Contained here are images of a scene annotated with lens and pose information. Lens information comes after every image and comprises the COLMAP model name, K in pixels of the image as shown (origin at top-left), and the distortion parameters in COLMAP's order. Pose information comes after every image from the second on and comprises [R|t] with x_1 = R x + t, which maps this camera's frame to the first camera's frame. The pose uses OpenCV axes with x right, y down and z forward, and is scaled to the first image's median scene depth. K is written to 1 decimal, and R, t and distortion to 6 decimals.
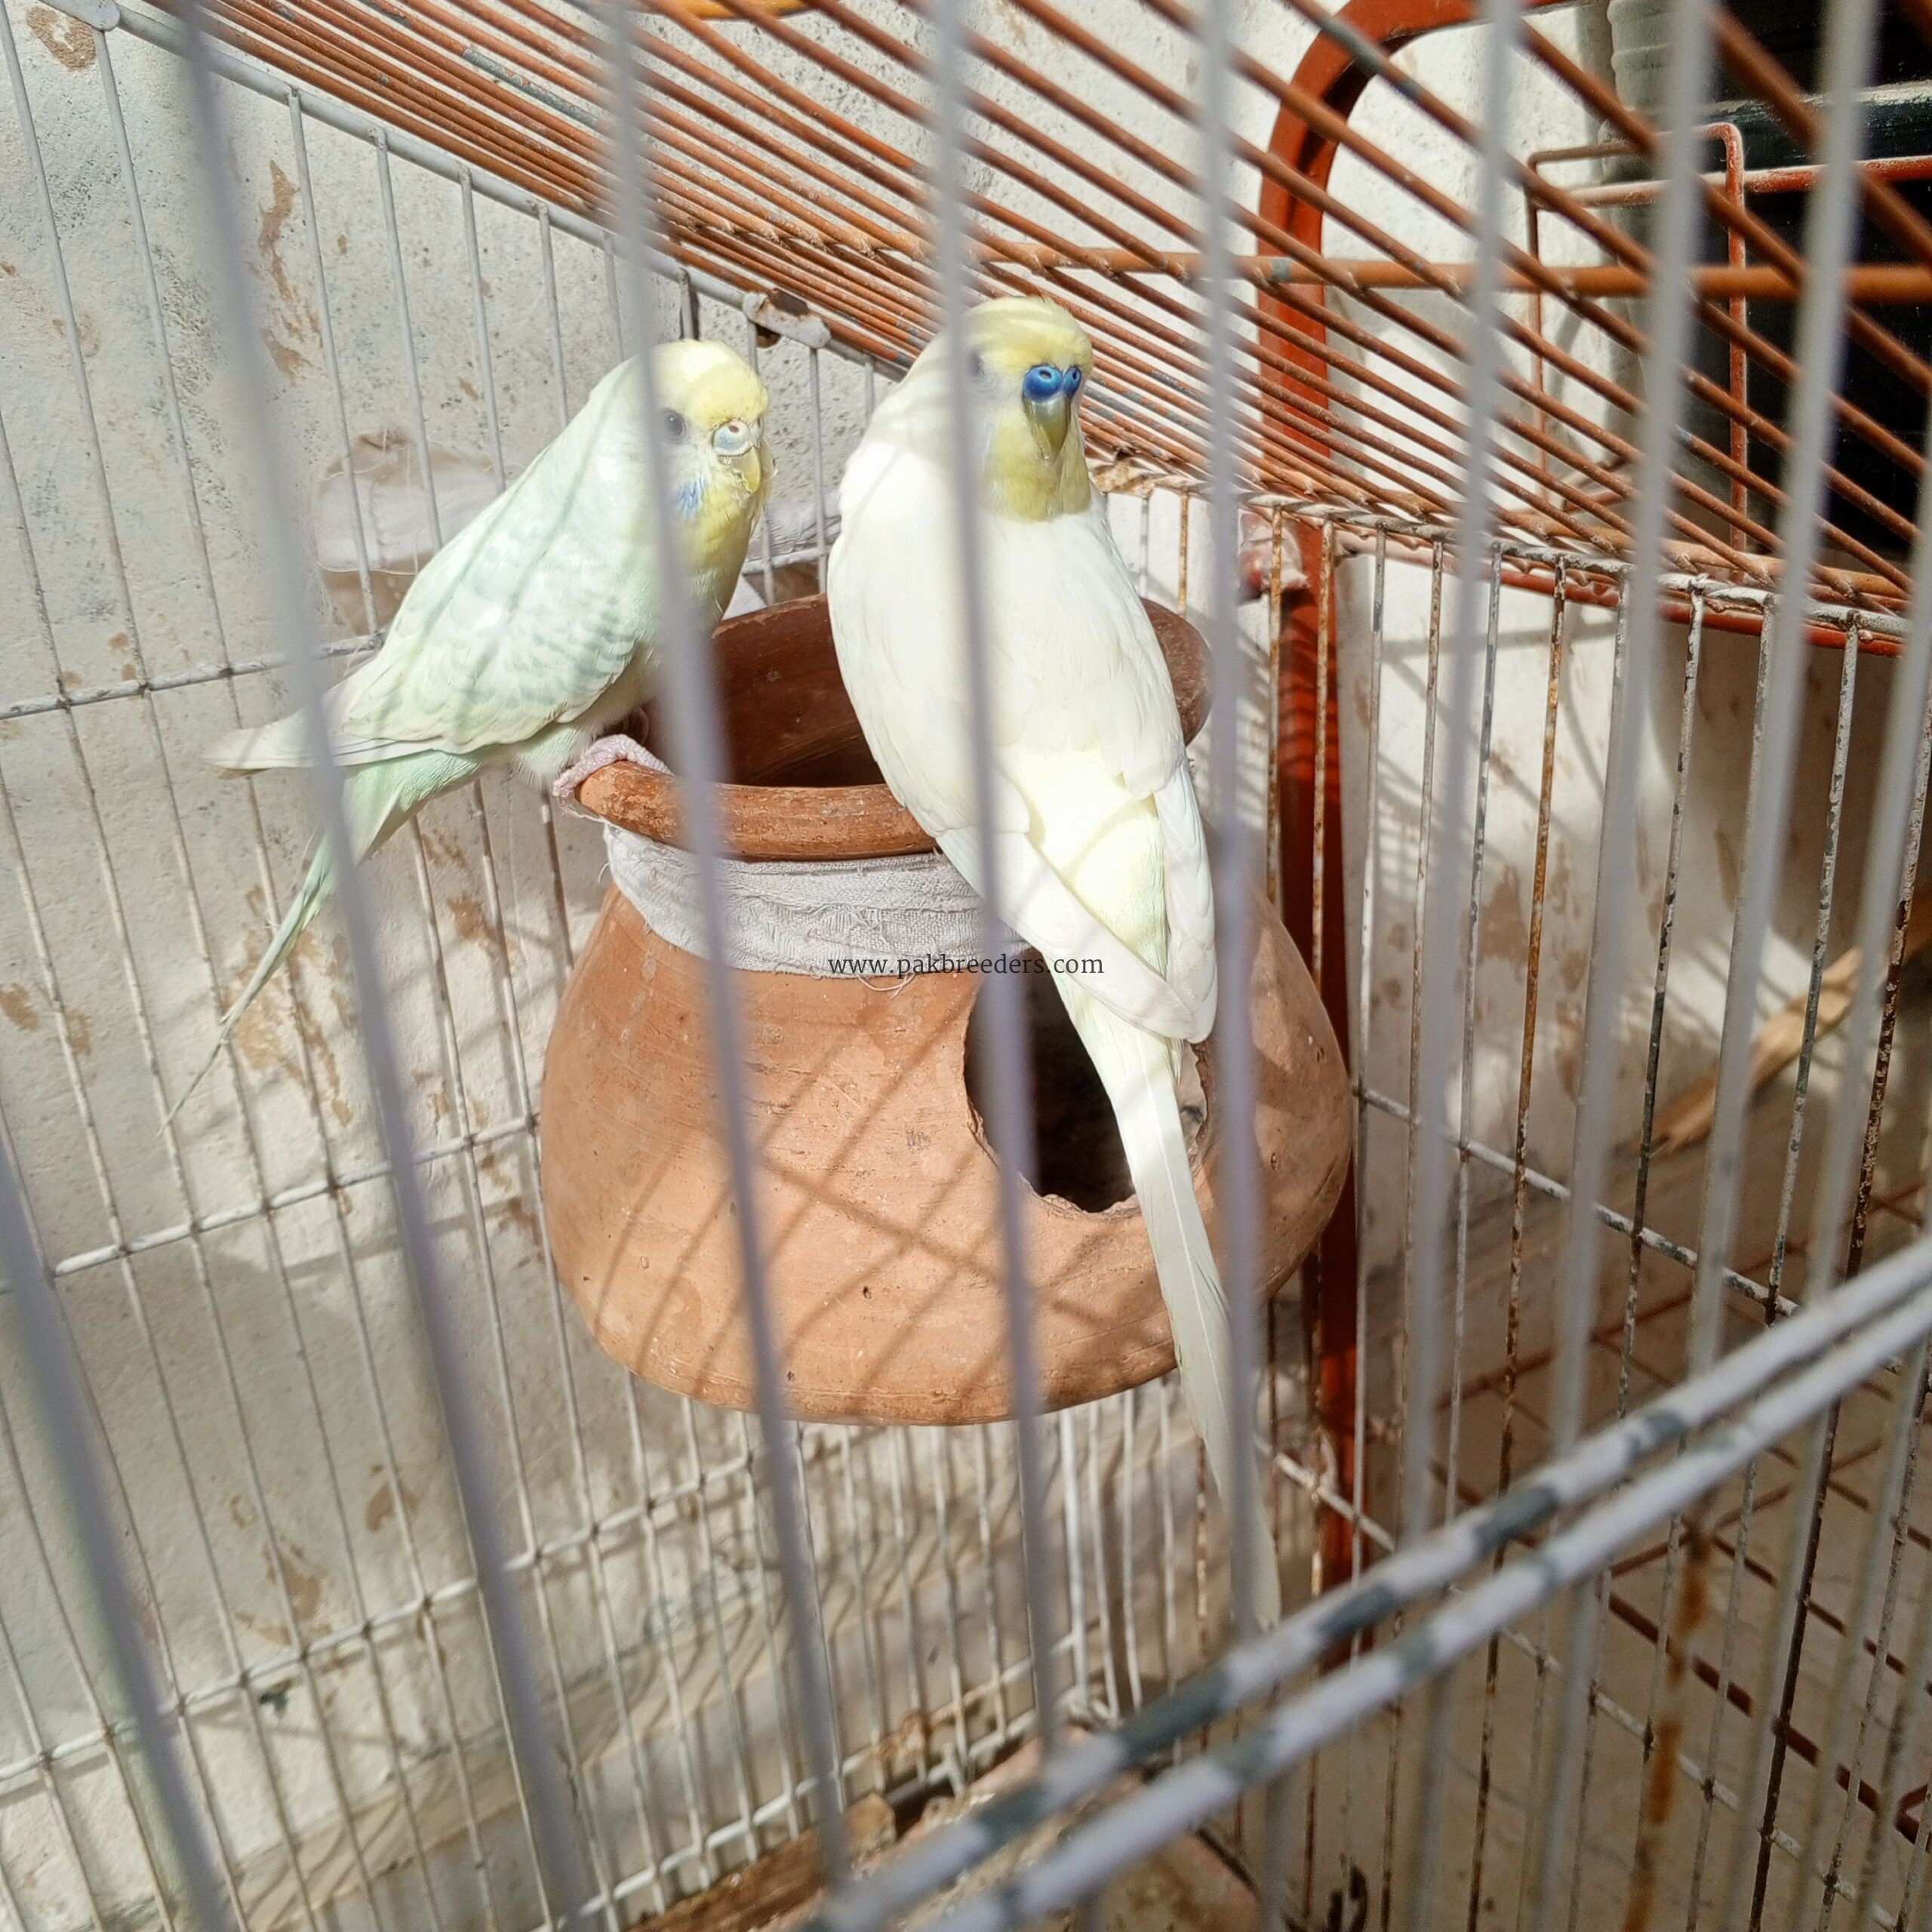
lens RADIAL K [[1922.1, 0, 966.7], [0, 1922.1, 968.3], [0, 0, 1]] dist [0.019572, -0.027219]
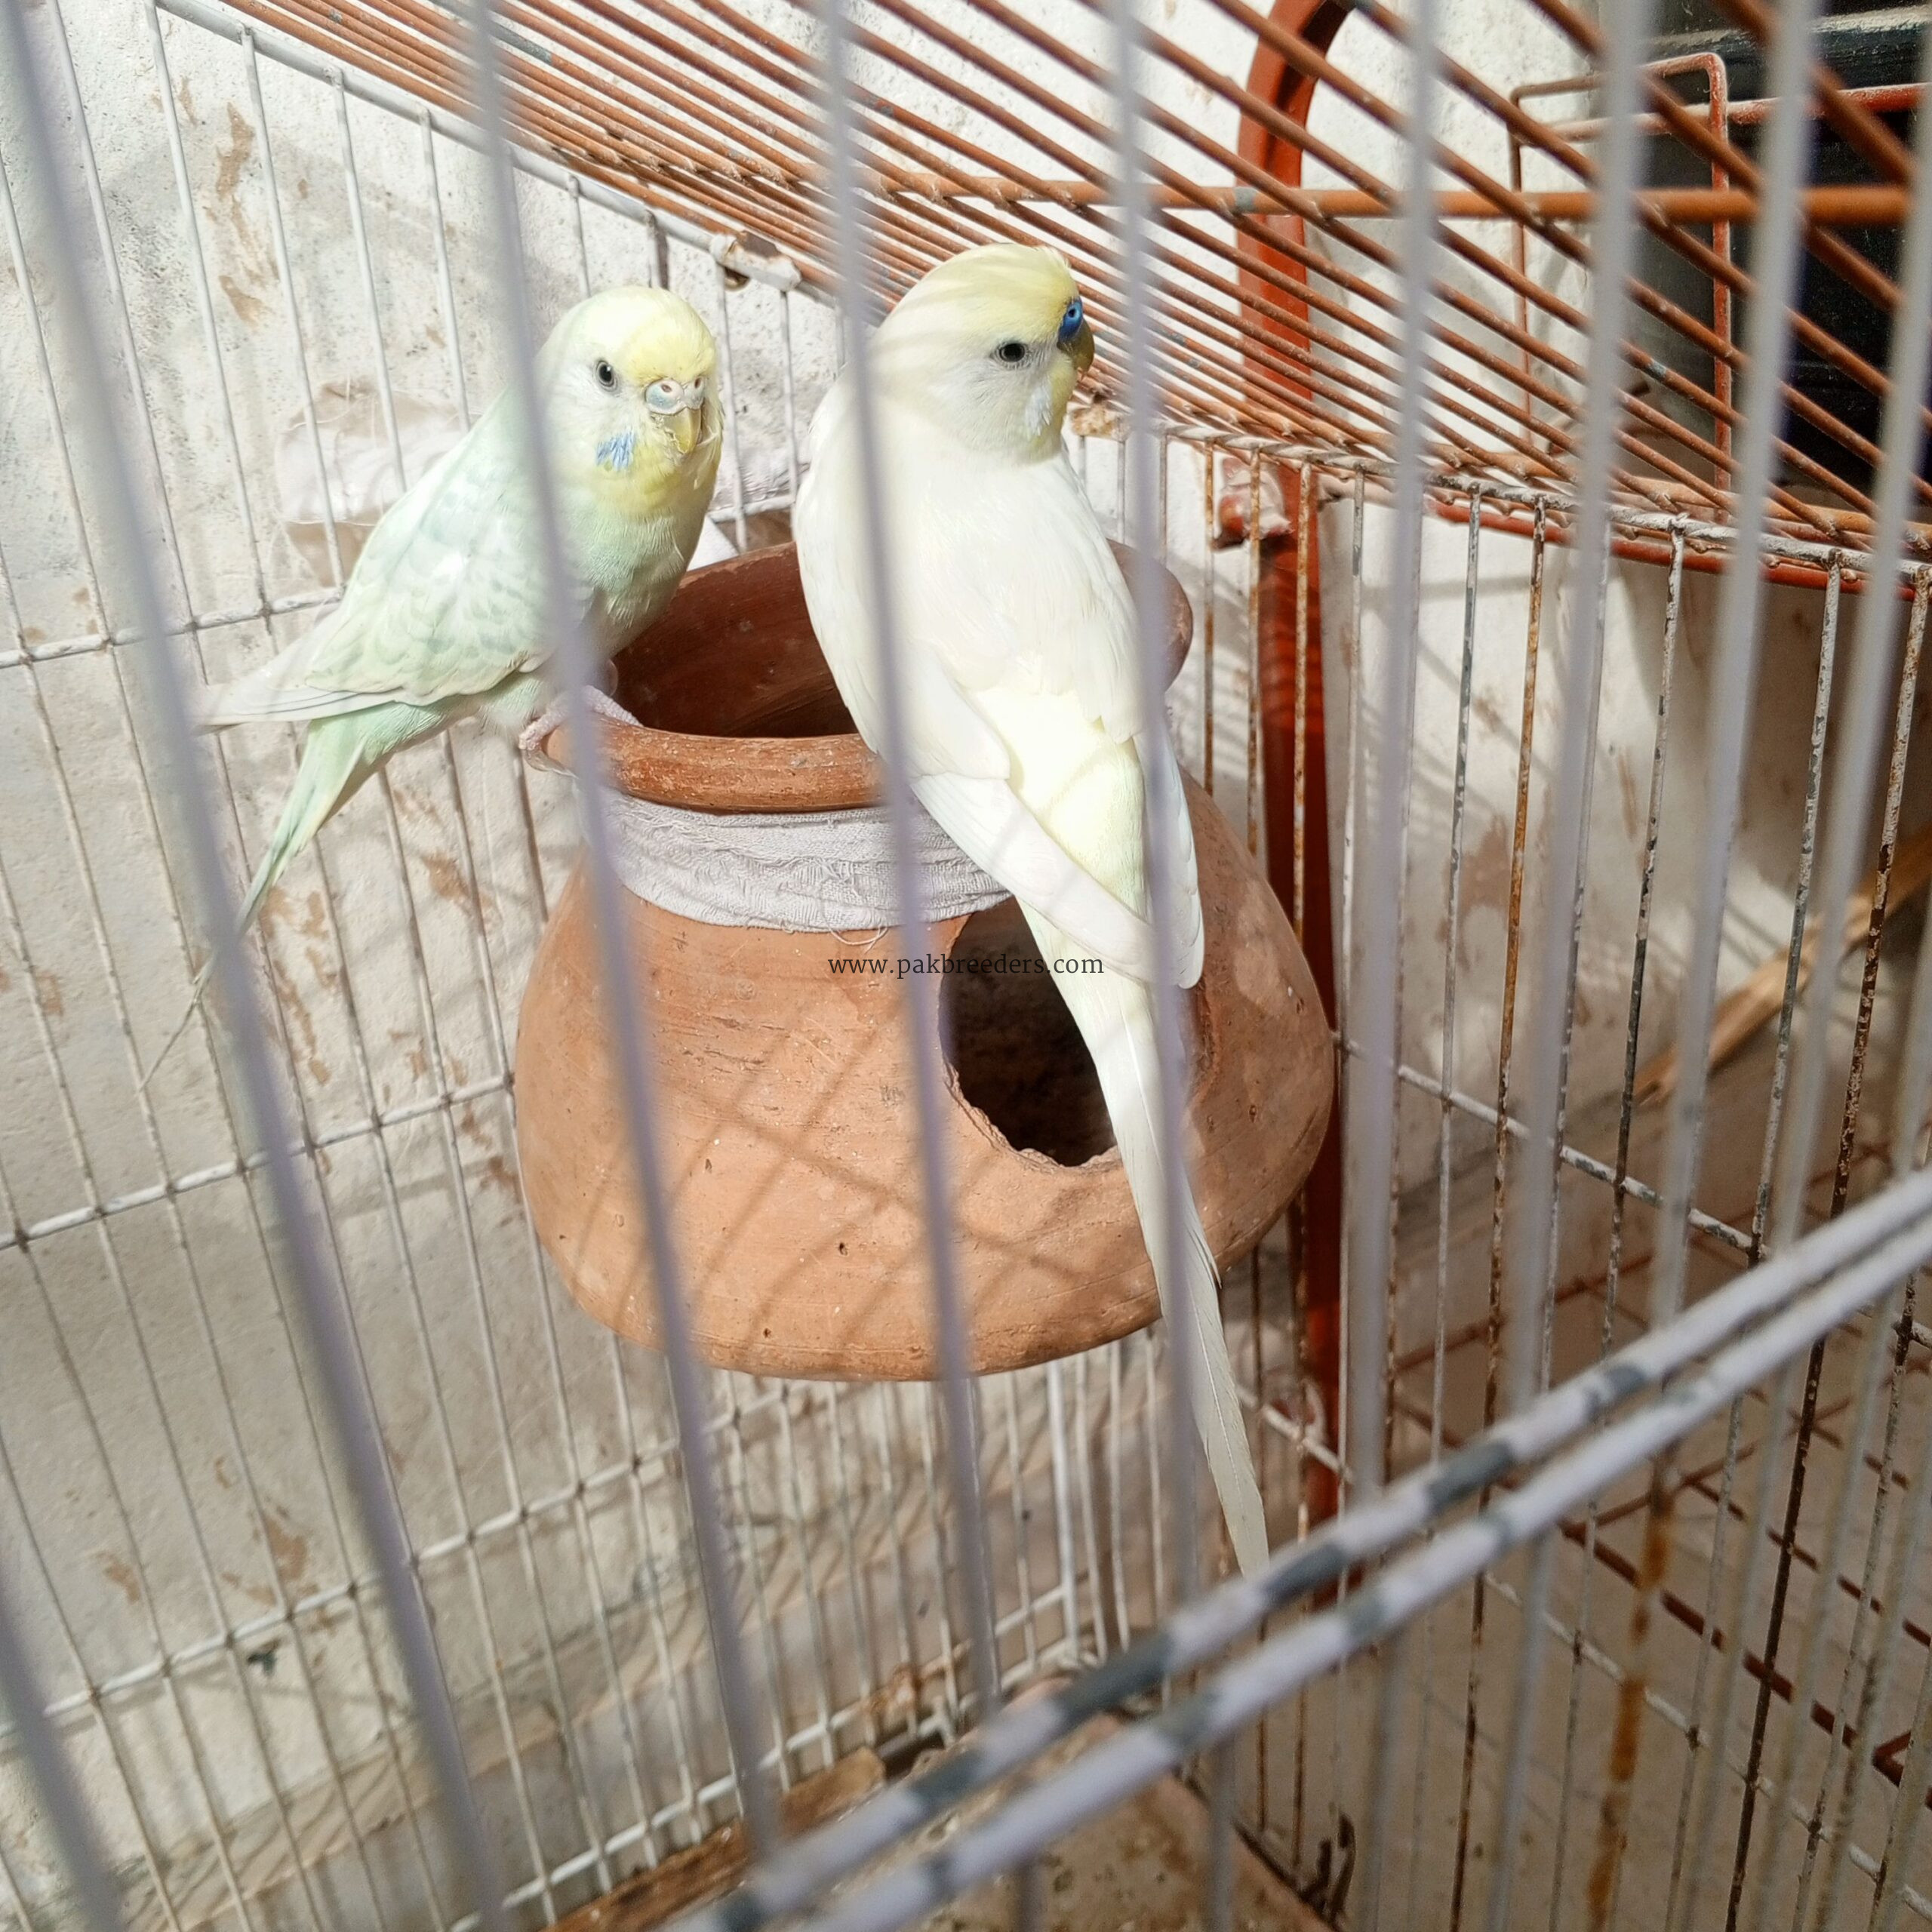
lens RADIAL K [[1925.5, 0, 968.9], [0, 1925.5, 961.4], [0, 0, 1]] dist [0.009473, -0.007995]
pose [[0.999964, -0.008077, 0.002712, 0.009546], [0.008021, 0.999773, 0.019760, 0.001224], [-0.002871, -0.019737, 0.999801, 0.009332]]
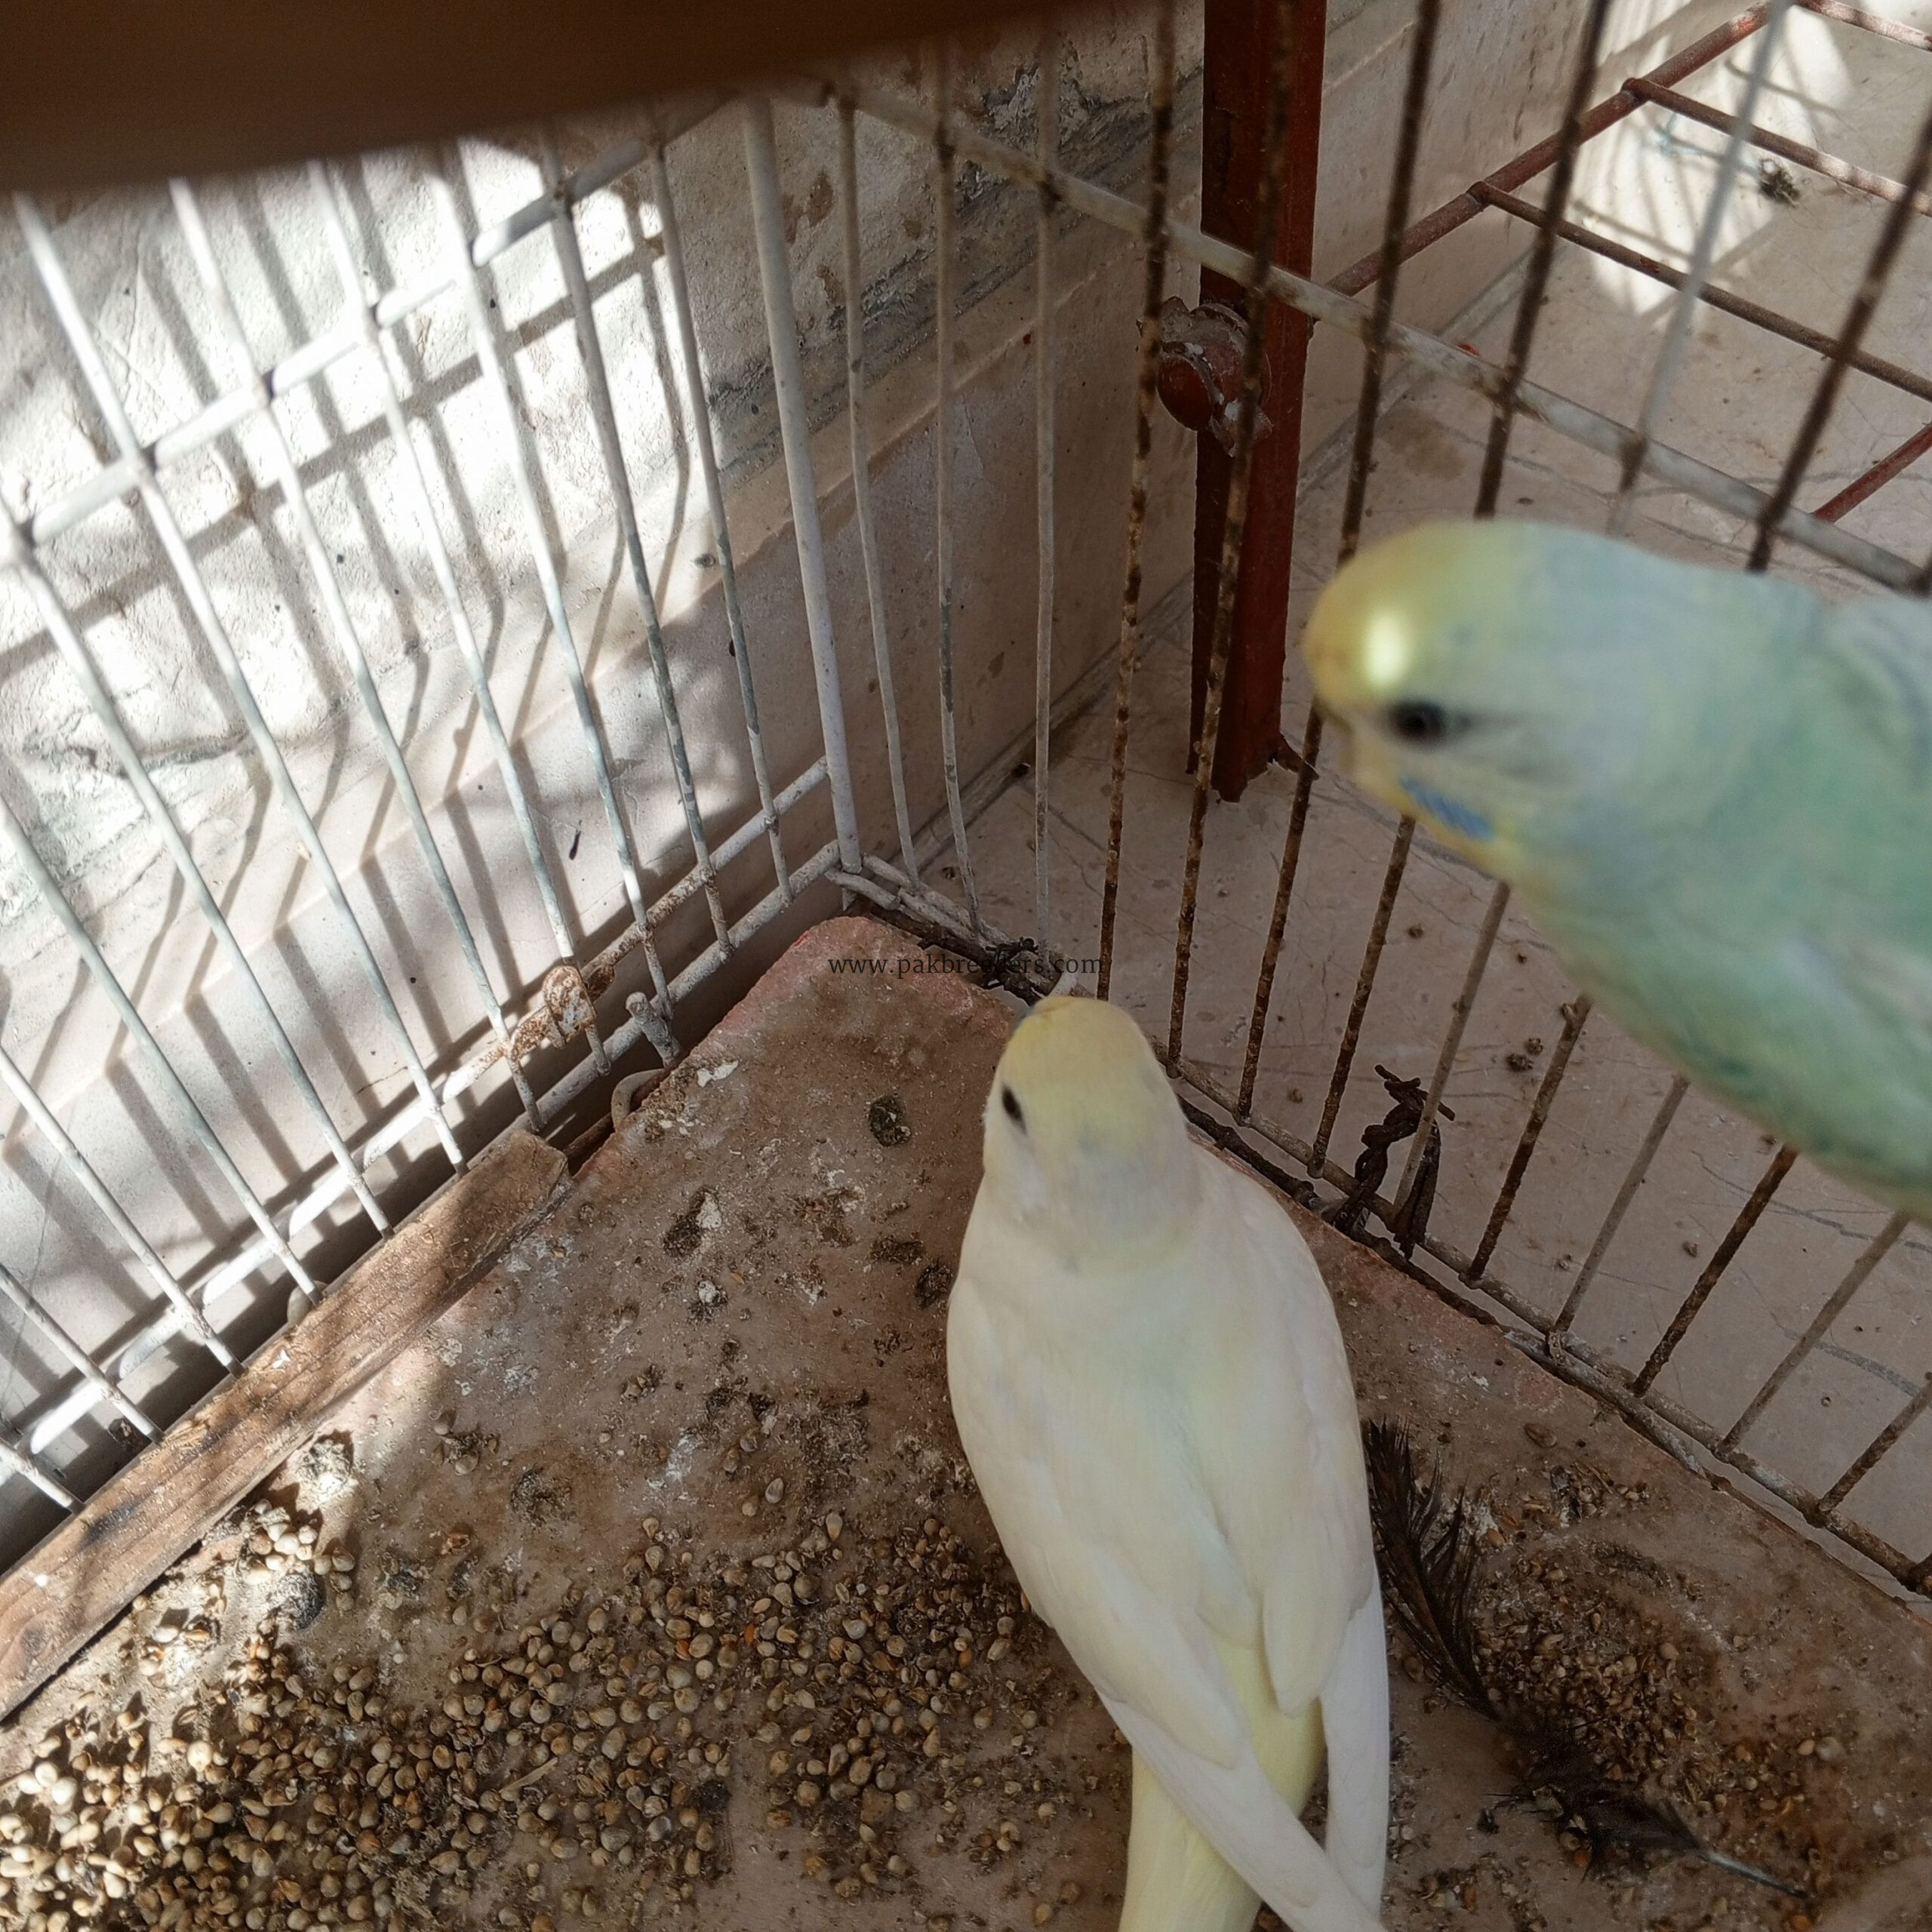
lens RADIAL K [[1925.5, 0, 968.9], [0, 1925.5, 961.4], [0, 0, 1]] dist [0.009473, -0.007995]
pose [[0.968719, -0.191098, 0.158322, -0.005047], [0.087998, 0.861040, 0.500866, 0.187624], [-0.232036, -0.471266, 0.850922, 0.744629]]
